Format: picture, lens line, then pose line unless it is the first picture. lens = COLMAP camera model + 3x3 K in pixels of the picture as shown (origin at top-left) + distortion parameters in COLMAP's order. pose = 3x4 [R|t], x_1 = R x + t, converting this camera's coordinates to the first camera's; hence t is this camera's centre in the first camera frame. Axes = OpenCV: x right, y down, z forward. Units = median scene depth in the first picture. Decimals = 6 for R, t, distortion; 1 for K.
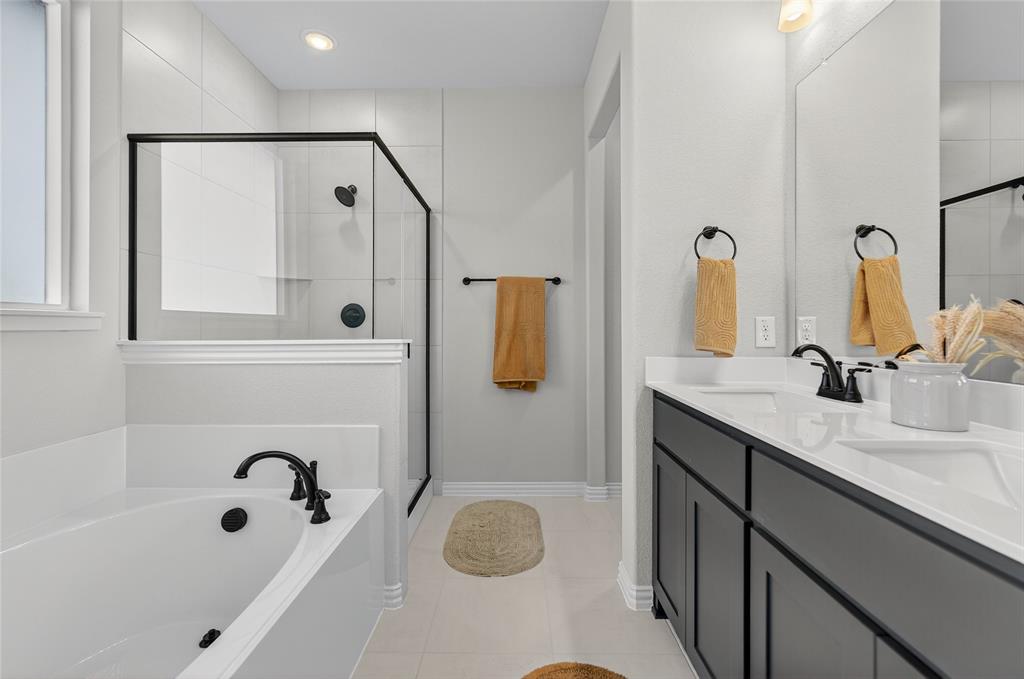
lens RADIAL K [[435.9, 0, 520.1], [0, 435.9, 333.5], [0, 0, 1]] dist [0.000250, -0.000156]
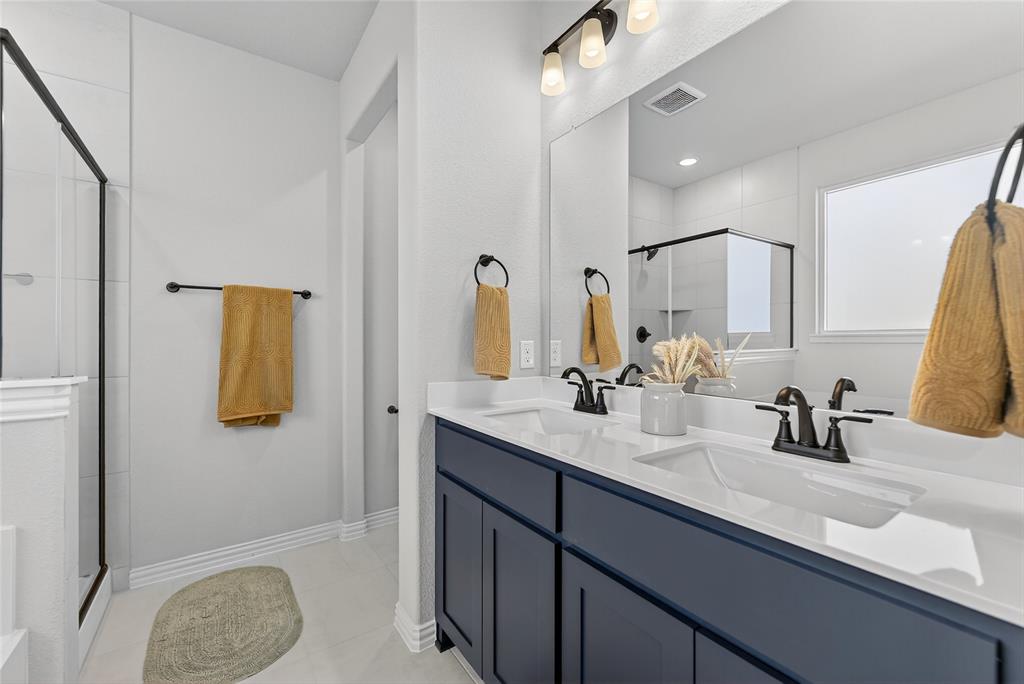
lens RADIAL K [[421.8, 0, 512.0], [0, 421.8, 342.0], [0, 0, 1]] dist [-0.003238, -0.000015]
pose [[0.821025, -0.002090, 0.570888, -0.090029], [0.006262, 0.999966, -0.005345, -0.030518], [-0.570857, 0.007964, 0.821011, 0.134649]]
